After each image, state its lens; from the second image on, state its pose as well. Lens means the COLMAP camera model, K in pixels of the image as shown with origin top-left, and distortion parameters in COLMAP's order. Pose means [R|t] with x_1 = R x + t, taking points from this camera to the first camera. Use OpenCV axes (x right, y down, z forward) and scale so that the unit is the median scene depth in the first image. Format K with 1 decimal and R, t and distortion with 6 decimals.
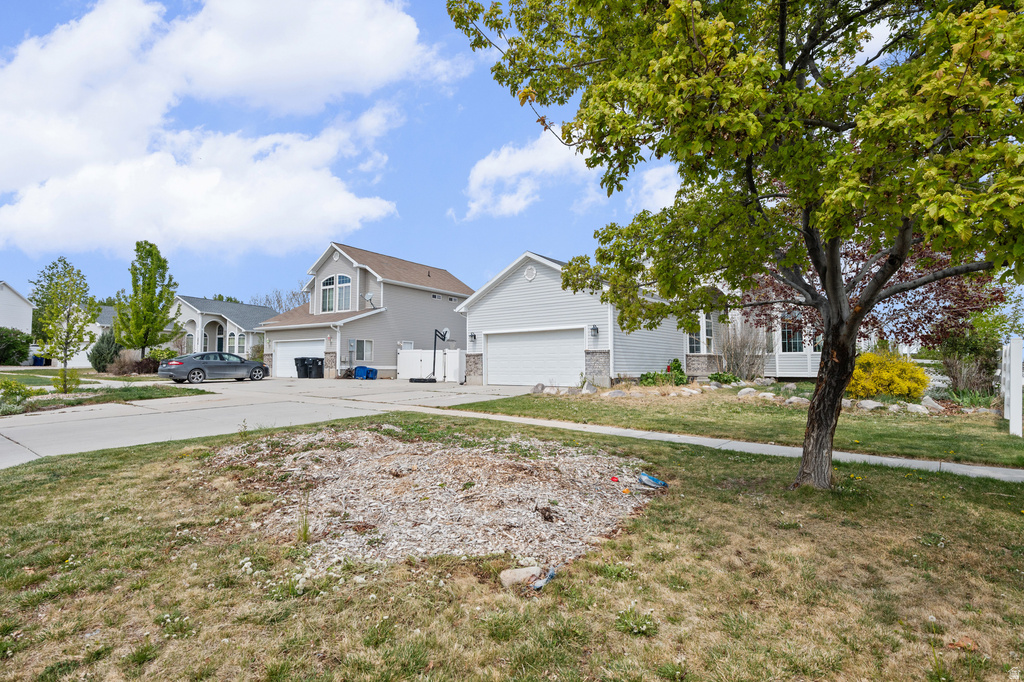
lens RADIAL K [[518.7, 0, 504.9], [0, 518.7, 341.3], [0, 0, 1]] dist [0.002011, -0.000522]
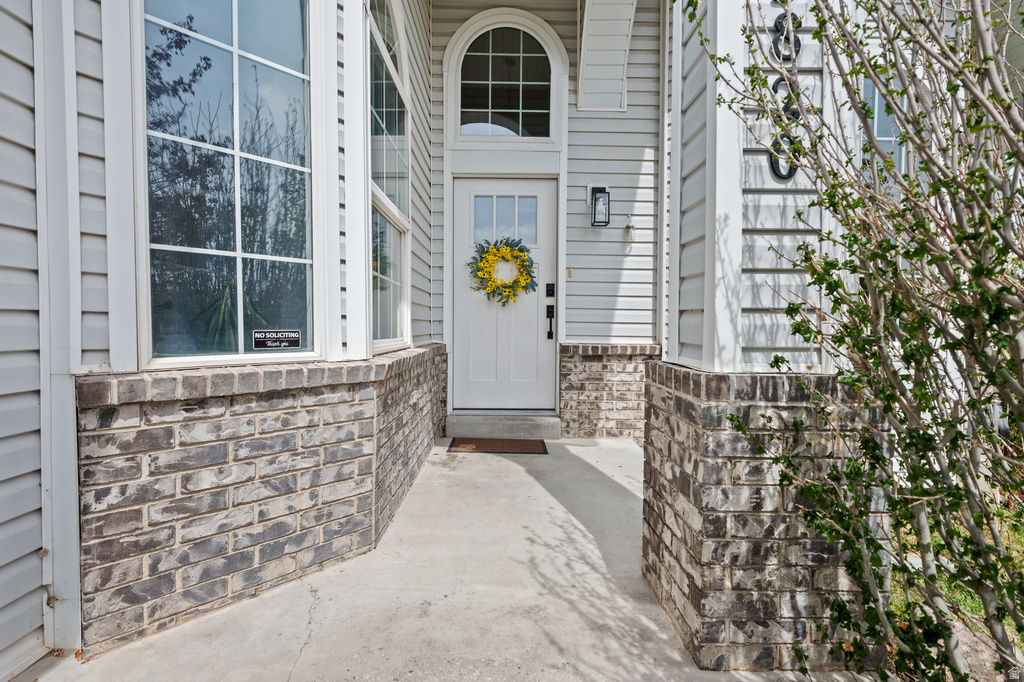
lens RADIAL K [[471.9, 0, 512.0], [0, 471.9, 341.0], [0, 0, 1]] dist [0.001344, -0.001328]
pose [[0.761633, -0.018825, 0.647736, 0.361153], [-0.039143, 0.996416, 0.074985, 0.014006], [-0.646826, -0.082465, 0.758166, 0.940799]]
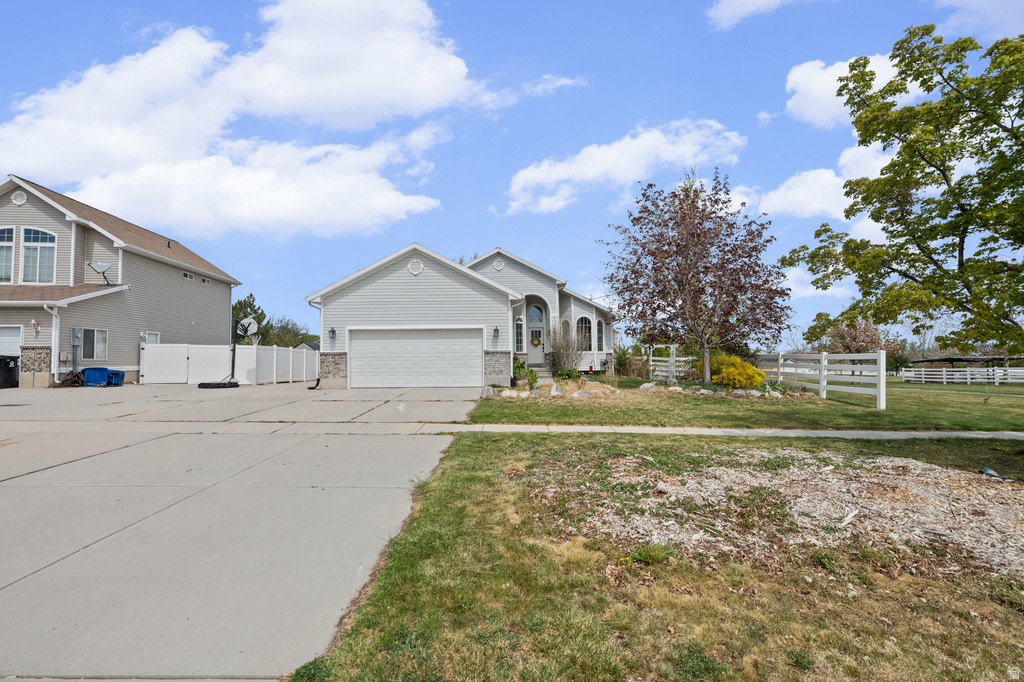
lens RADIAL K [[471.9, 0, 512.0], [0, 471.9, 341.0], [0, 0, 1]] dist [0.001344, -0.001328]
pose [[0.768565, 0.016319, 0.639563, -0.324719], [-0.025718, 0.999655, 0.005398, -0.006228], [-0.639254, -0.020597, 0.768720, 0.213020]]
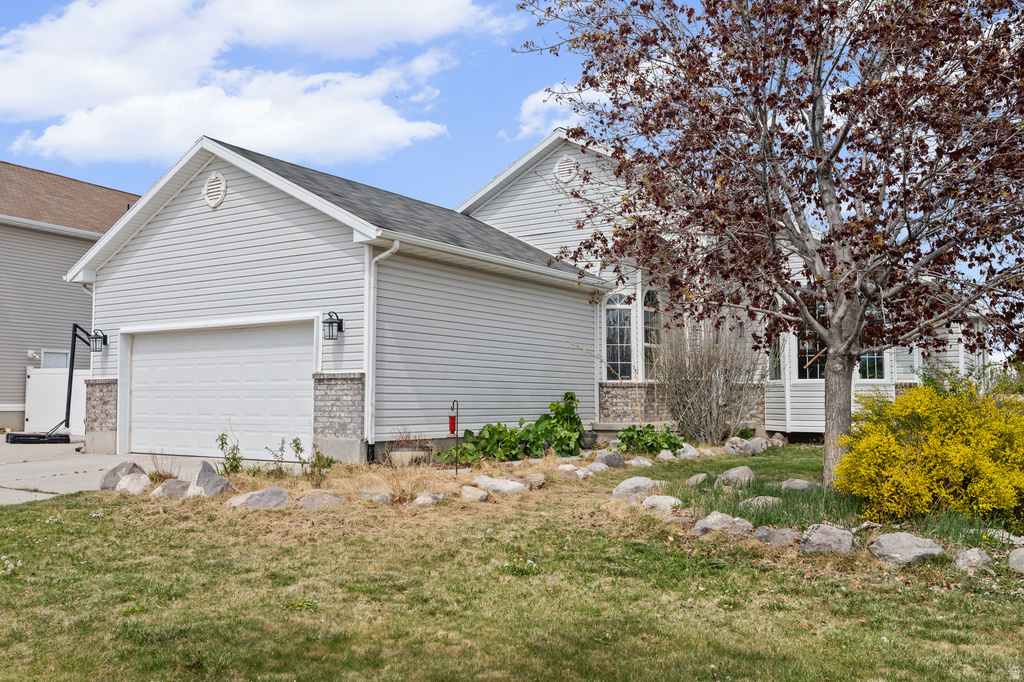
lens RADIAL K [[898.3, 0, 513.7], [0, 898.3, 337.2], [0, 0, 1]] dist [0.001378, 0.007046]
pose [[0.994454, 0.008809, 0.104799, 0.195879], [-0.006928, 0.999809, -0.018294, 0.000246], [-0.104940, 0.017467, 0.994325, 0.225942]]
